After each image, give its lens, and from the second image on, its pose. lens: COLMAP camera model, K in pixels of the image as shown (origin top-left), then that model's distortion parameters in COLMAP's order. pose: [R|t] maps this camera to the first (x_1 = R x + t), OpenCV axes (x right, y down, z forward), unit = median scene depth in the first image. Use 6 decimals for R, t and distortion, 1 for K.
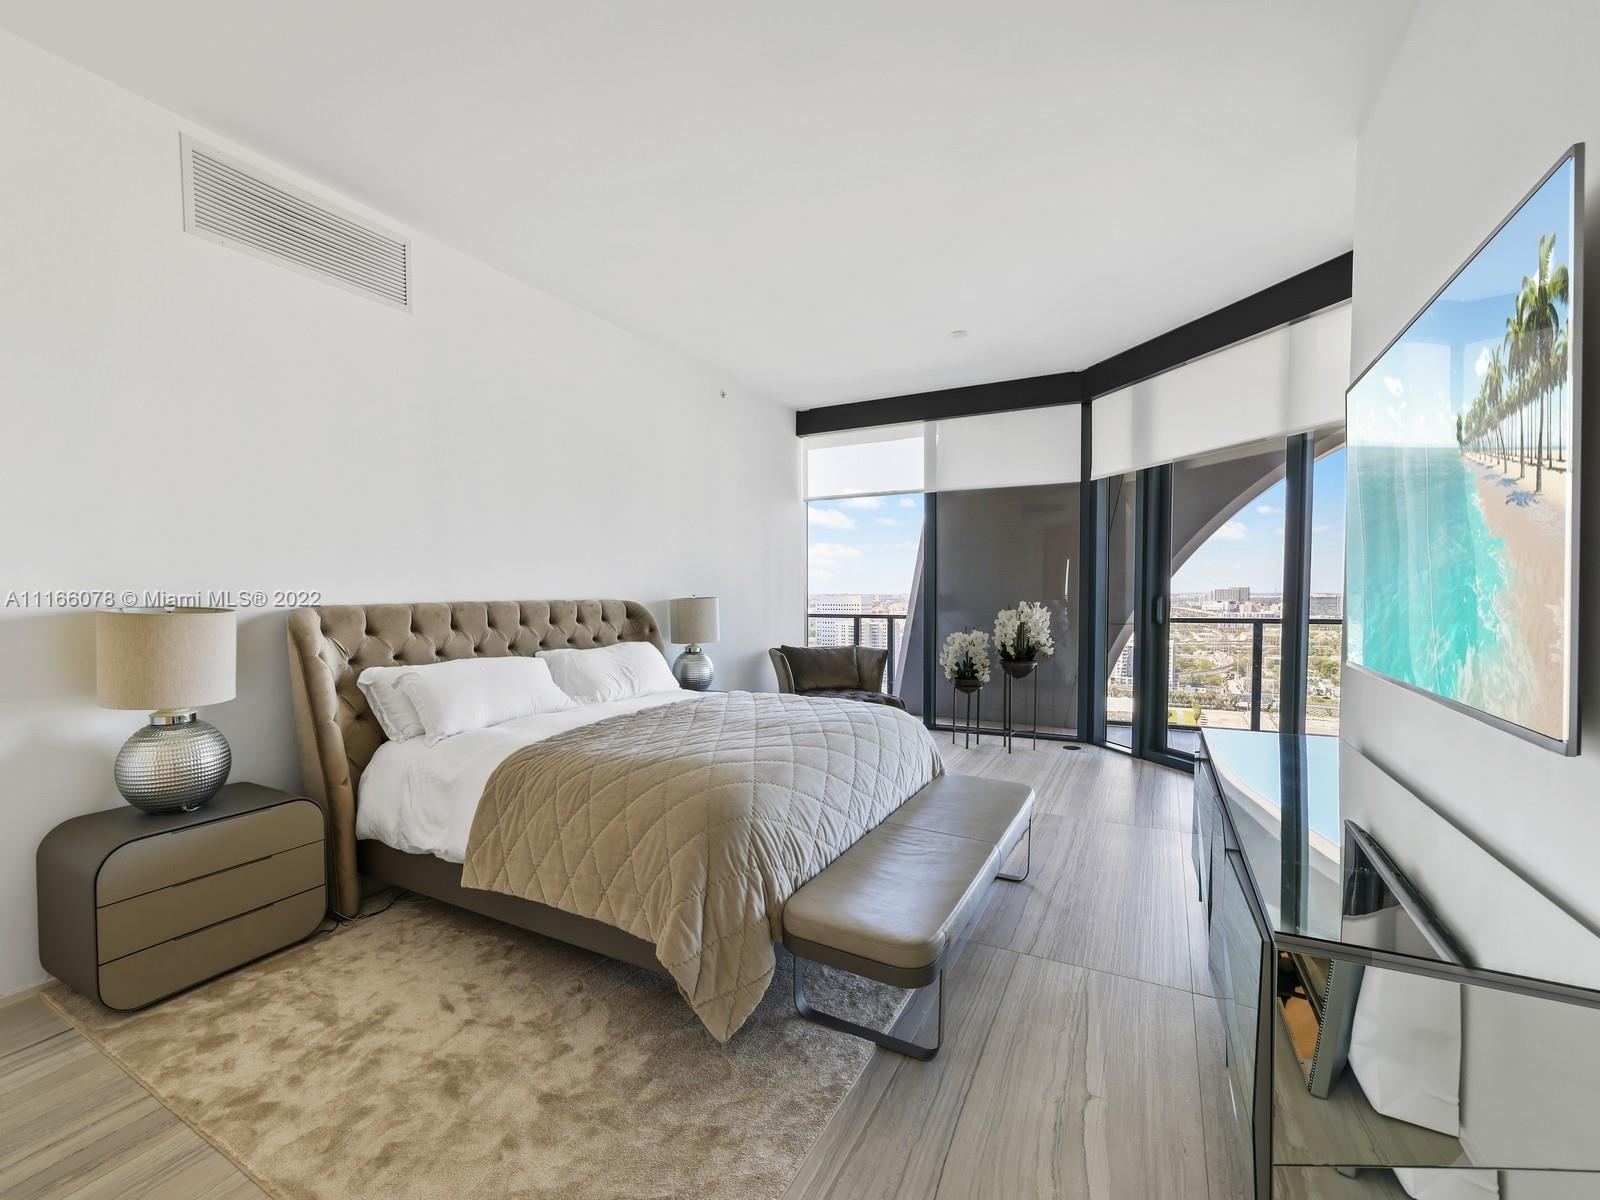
lens RADIAL K [[682.4, 0, 798.8], [0, 682.4, 621.8], [0, 0, 1]] dist [-0.035435, 0.017188]
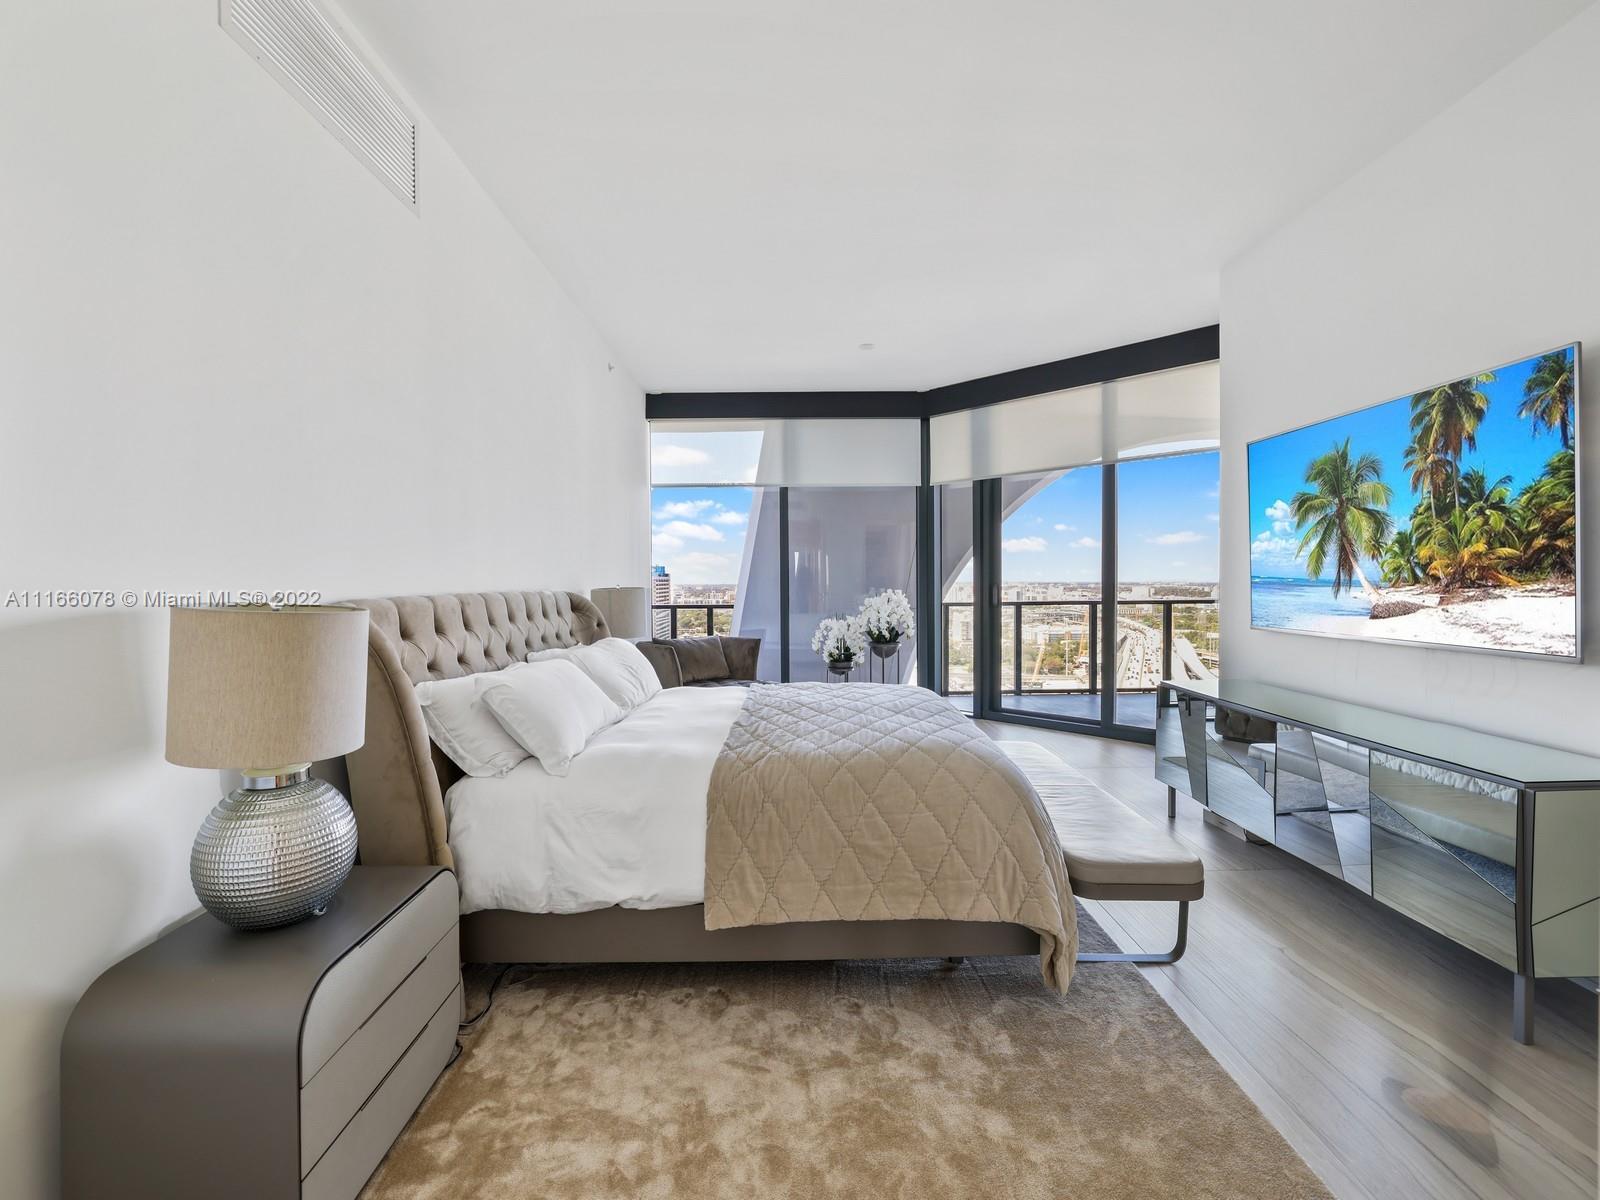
lens RADIAL K [[681.8, 0, 798.9], [0, 681.8, 593.8], [0, 0, 1]] dist [-0.035805, 0.010963]
pose [[0.879544, -0.011570, 0.475677, -0.363646], [0.025026, 0.999445, -0.021964, -0.001756], [-0.475159, 0.031223, 0.879346, 0.088825]]
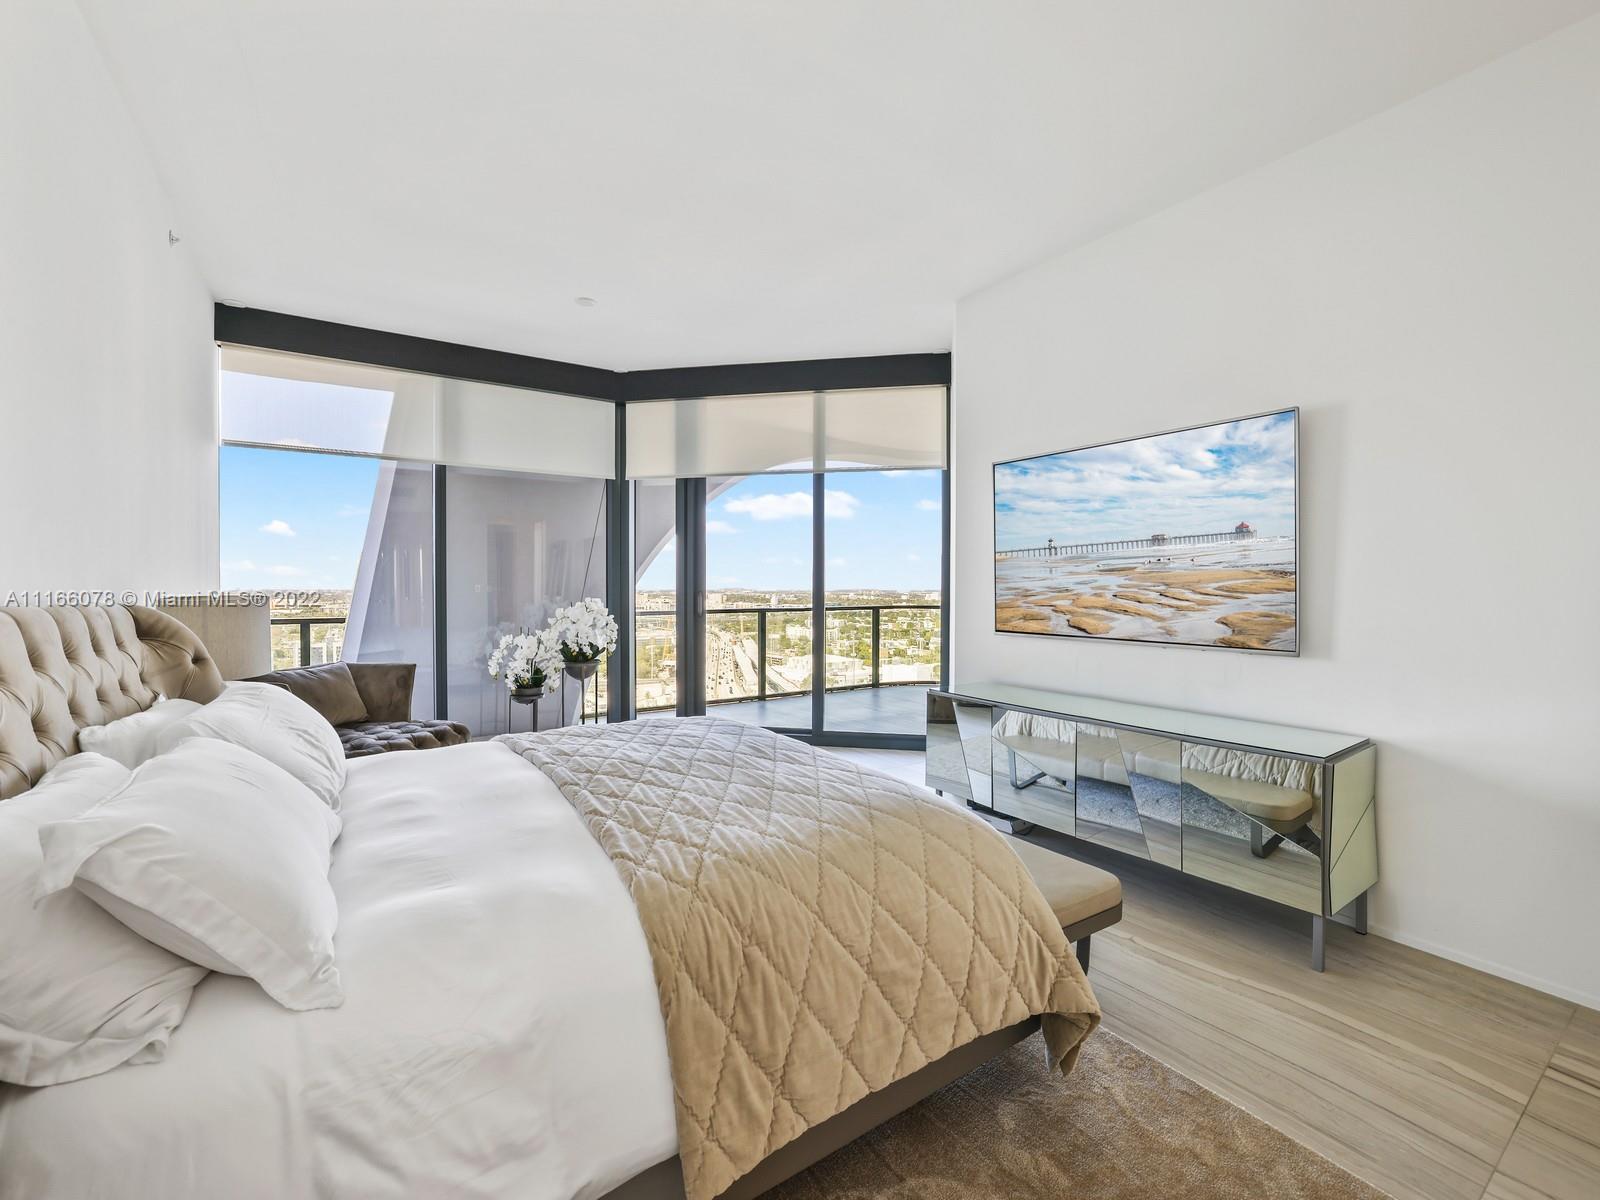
lens RADIAL K [[681.8, 0, 798.9], [0, 681.8, 593.8], [0, 0, 1]] dist [-0.035805, 0.010963]
pose [[0.465370, -0.004280, 0.885106, -0.401031], [0.035611, 0.999269, -0.013891, -0.012778], [-0.884400, 0.037984, 0.465182, 0.322516]]
